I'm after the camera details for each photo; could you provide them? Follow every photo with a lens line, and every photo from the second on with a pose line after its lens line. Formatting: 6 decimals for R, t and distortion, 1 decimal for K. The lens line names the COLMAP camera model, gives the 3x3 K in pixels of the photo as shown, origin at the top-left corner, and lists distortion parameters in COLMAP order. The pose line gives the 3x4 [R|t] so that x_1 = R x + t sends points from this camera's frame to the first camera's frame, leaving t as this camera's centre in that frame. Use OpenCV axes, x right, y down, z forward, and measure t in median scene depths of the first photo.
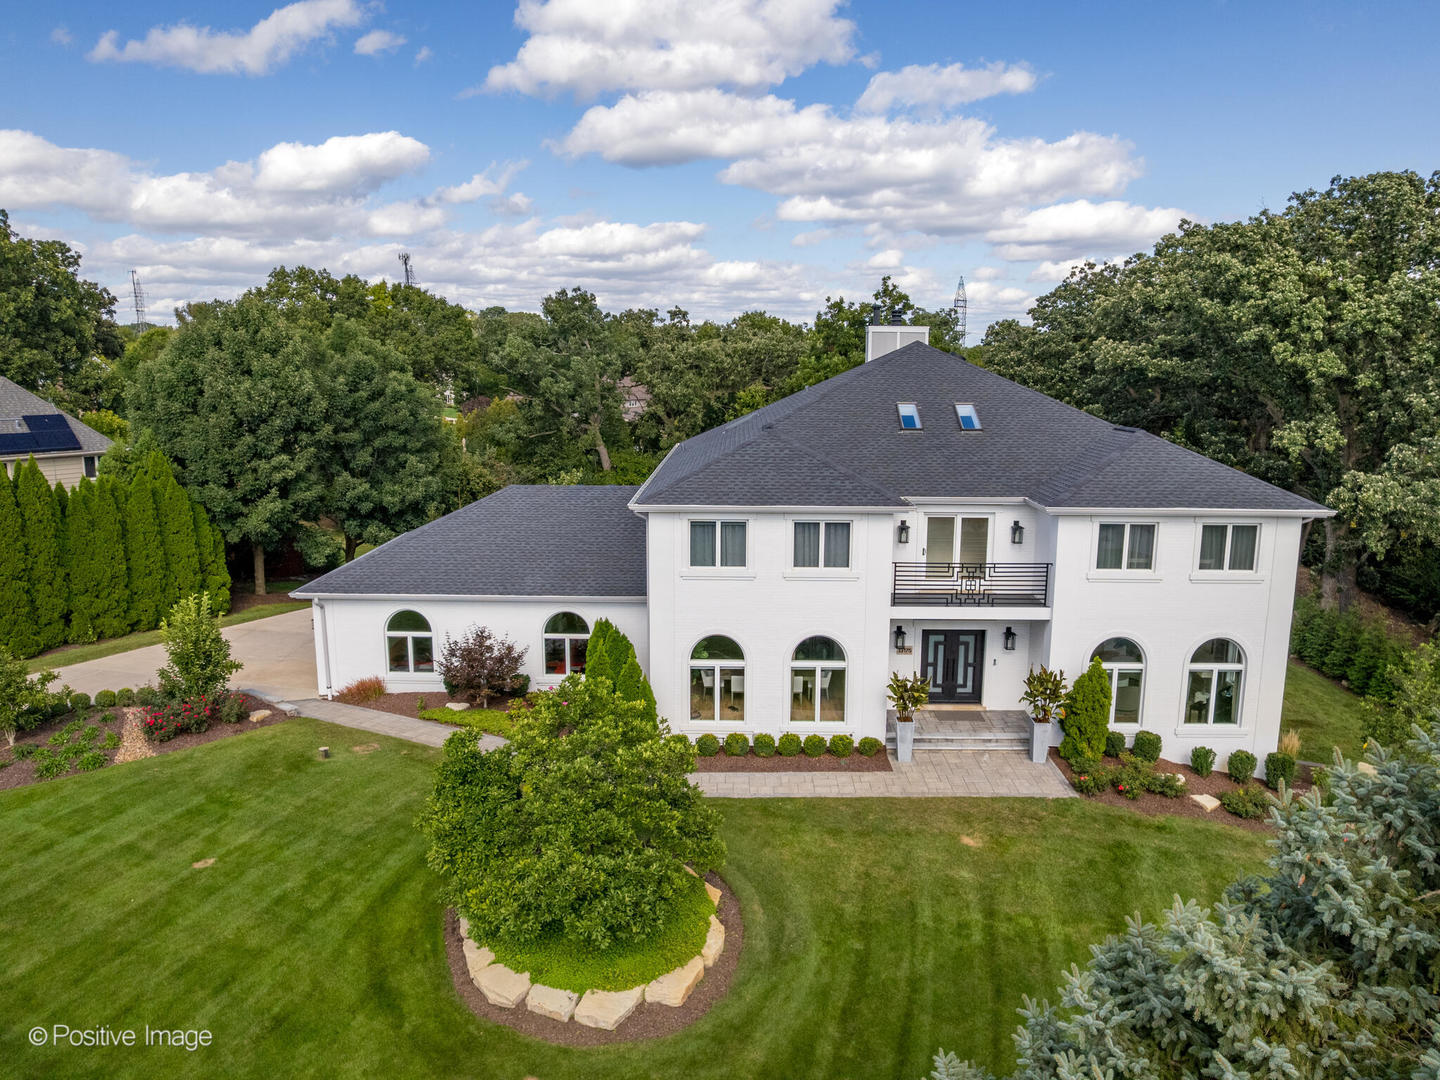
lens RADIAL K [[1048.9, 0, 723.1], [0, 1048.9, 523.0], [0, 0, 1]] dist [-0.071717, 0.066678]
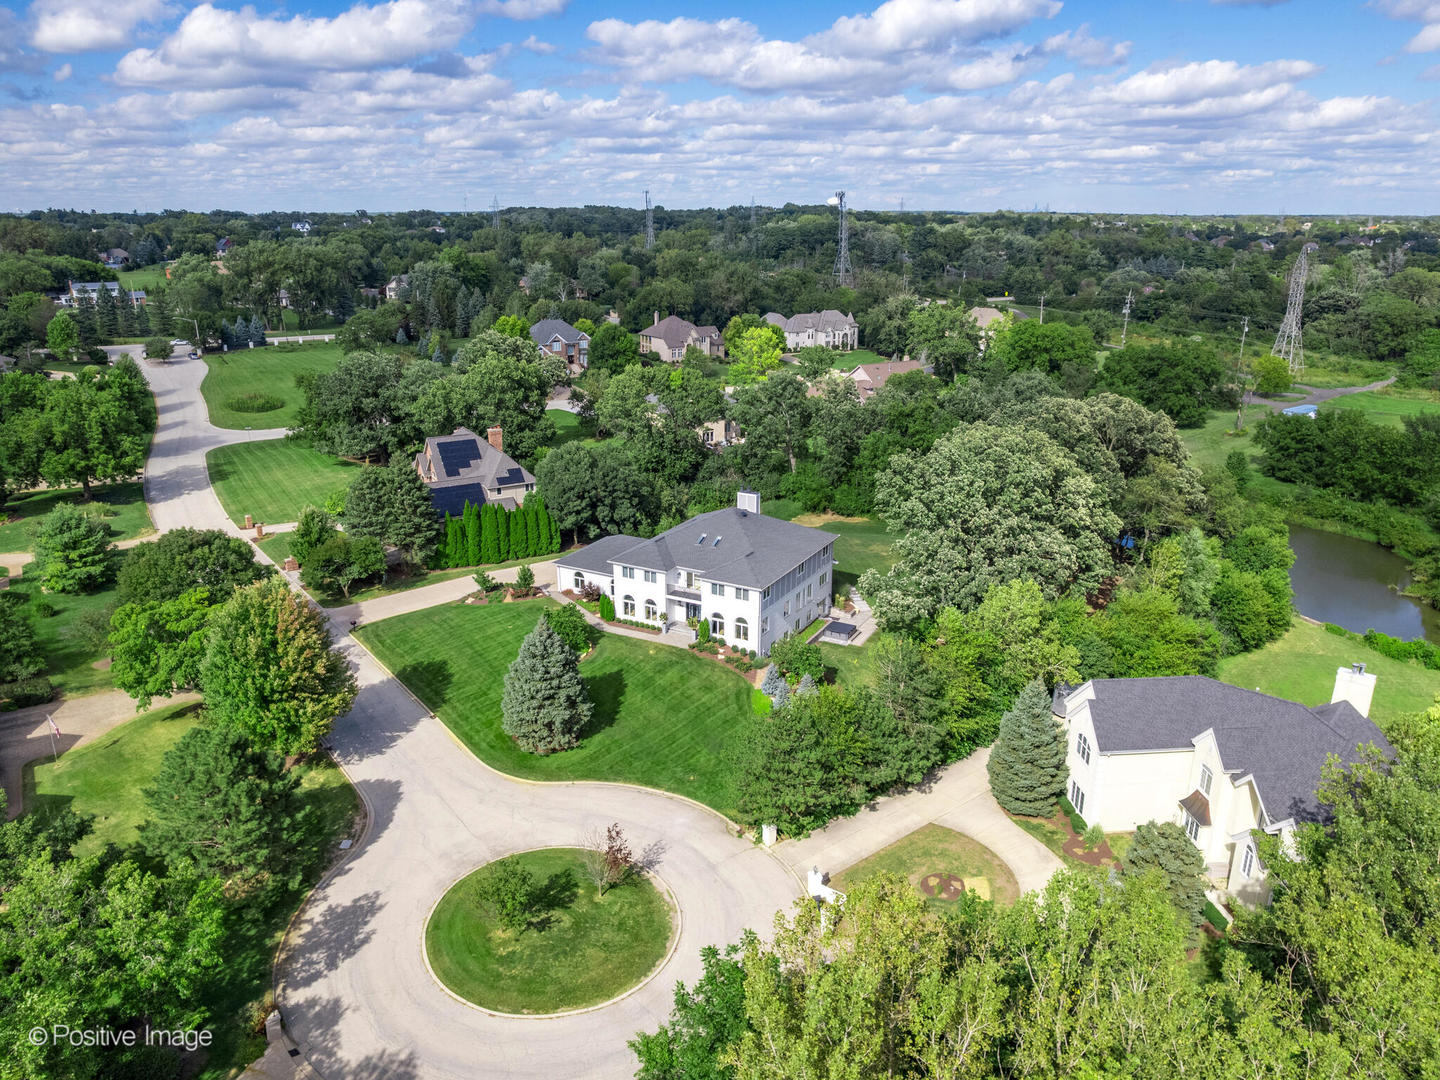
lens RADIAL K [[1064.4, 0, 720.6], [0, 1064.4, 493.7], [0, 0, 1]] dist [-0.052581, 0.053548]
pose [[0.890256, 0.116123, -0.440410, 2.018414], [-0.067599, 0.989931, 0.124369, -0.790014], [0.450417, -0.080949, 0.889141, -2.375498]]
